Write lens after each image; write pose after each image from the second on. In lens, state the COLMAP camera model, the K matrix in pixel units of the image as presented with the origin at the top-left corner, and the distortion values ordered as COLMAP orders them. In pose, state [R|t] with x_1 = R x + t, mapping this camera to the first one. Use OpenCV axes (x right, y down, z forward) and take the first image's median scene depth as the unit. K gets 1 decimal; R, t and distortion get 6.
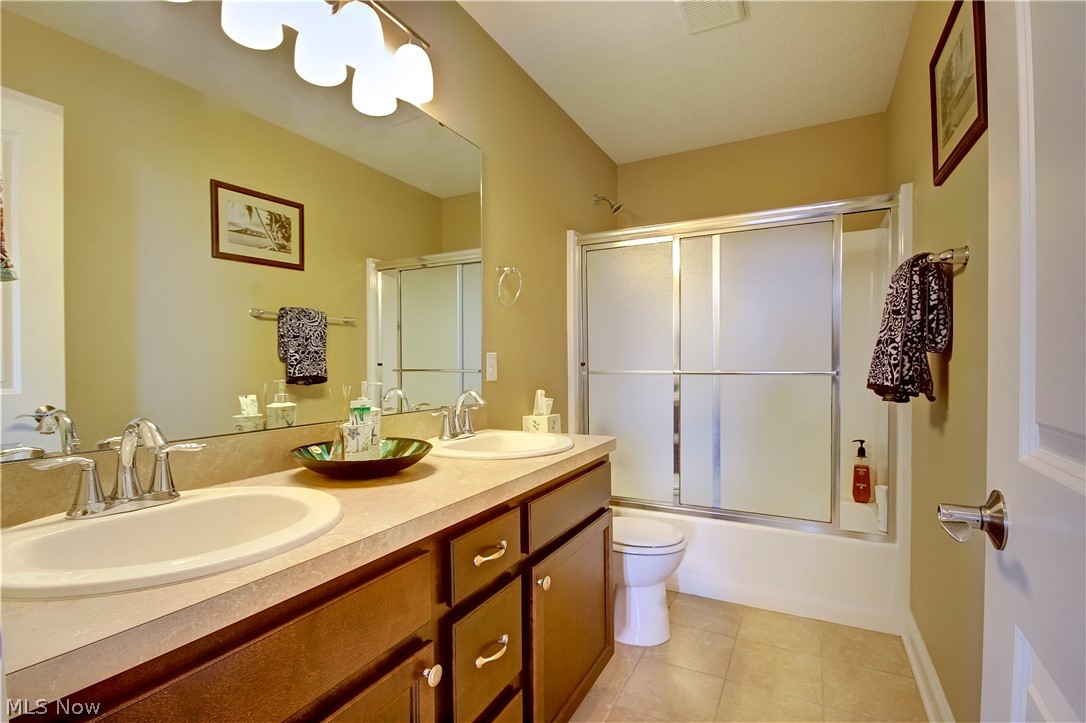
lens RADIAL K [[502.6, 0, 549.7], [0, 502.6, 375.6], [0, 0, 1]] dist [0.015545, -0.013967]
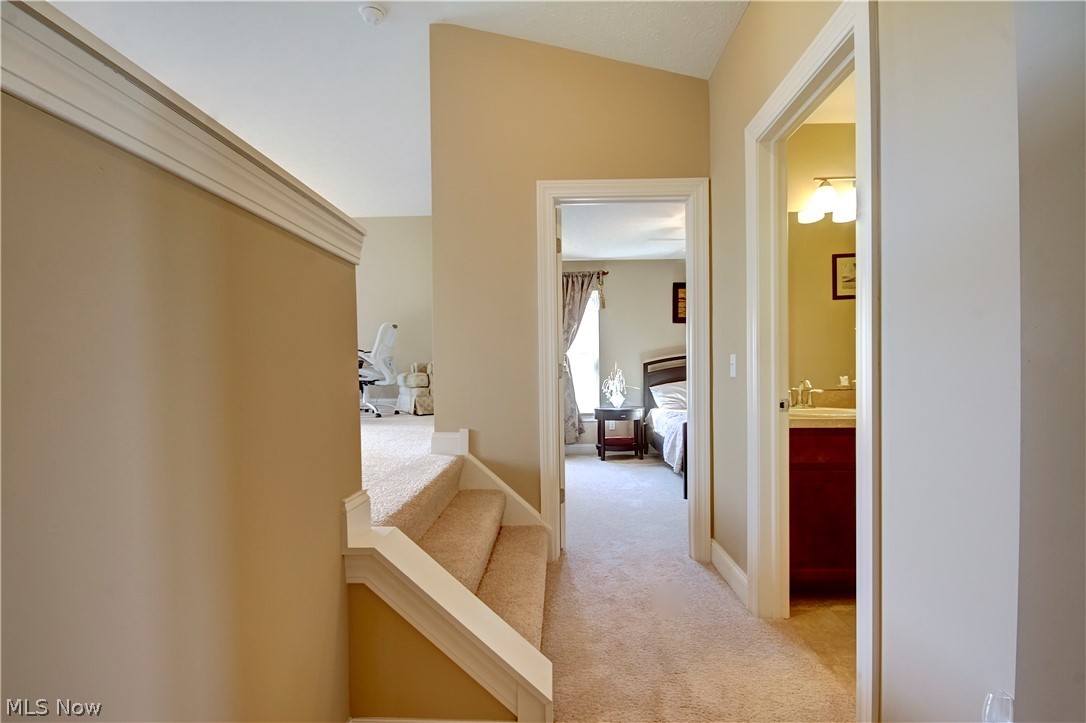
lens RADIAL K [[502.6, 0, 549.7], [0, 502.6, 375.6], [0, 0, 1]] dist [0.015545, -0.013967]
pose [[0.440680, 0.005492, -0.897648, 0.781433], [-0.007413, 0.999969, 0.002478, 0.040921], [0.897634, 0.005562, 0.440707, -1.078362]]
